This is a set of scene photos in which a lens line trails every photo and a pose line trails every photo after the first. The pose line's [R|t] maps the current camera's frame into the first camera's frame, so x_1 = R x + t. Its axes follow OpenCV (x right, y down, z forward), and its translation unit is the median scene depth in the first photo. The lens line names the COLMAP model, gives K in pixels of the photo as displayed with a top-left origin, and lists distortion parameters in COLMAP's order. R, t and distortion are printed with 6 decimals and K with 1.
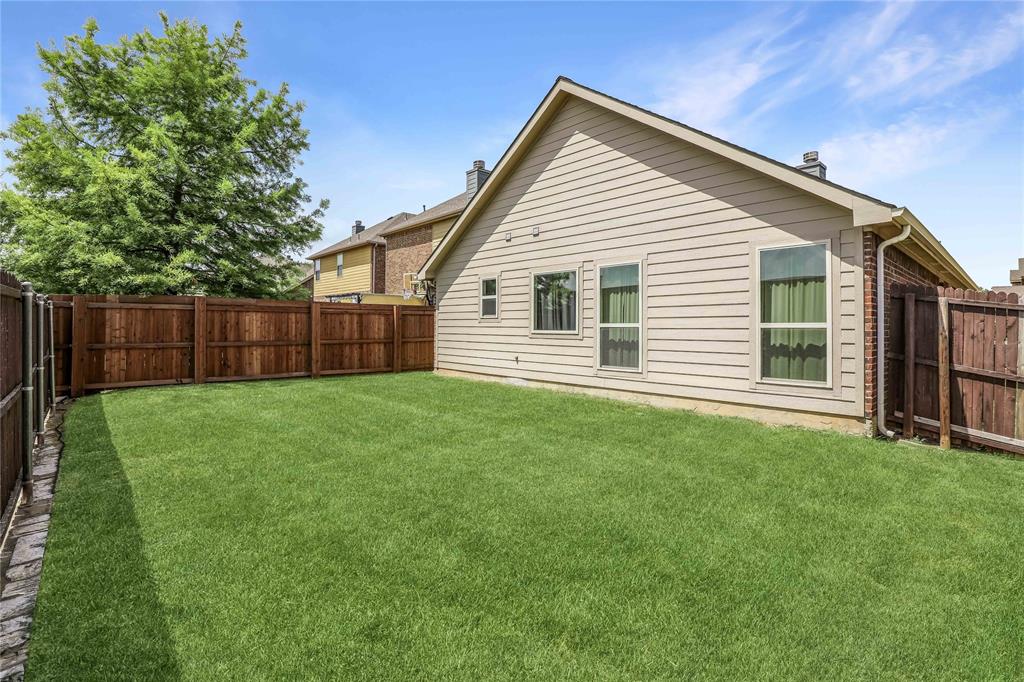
lens RADIAL K [[472.0, 0, 512.7], [0, 472.0, 319.7], [0, 0, 1]] dist [0.000657, 0.000049]
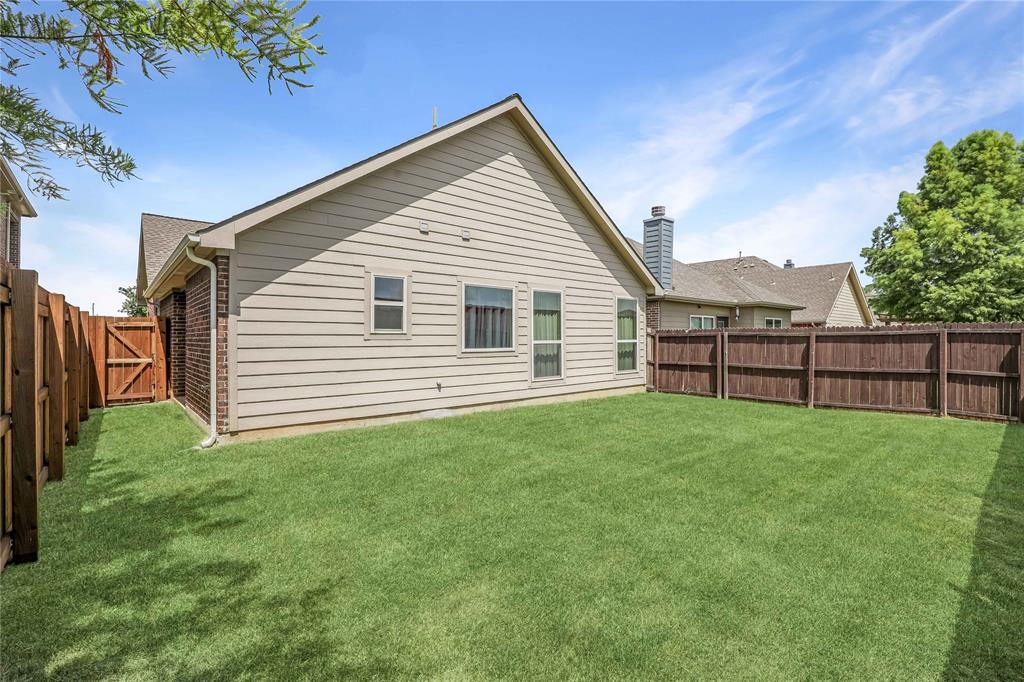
lens RADIAL K [[463.9, 0, 512.0], [0, 463.9, 341.0], [0, 0, 1]] dist [-0.000377, -0.000081]
pose [[0.043587, -0.002818, 0.999046, -0.868289], [-0.003922, 0.999988, 0.002992, 0.005840], [-0.999042, -0.004049, 0.043575, 0.948819]]
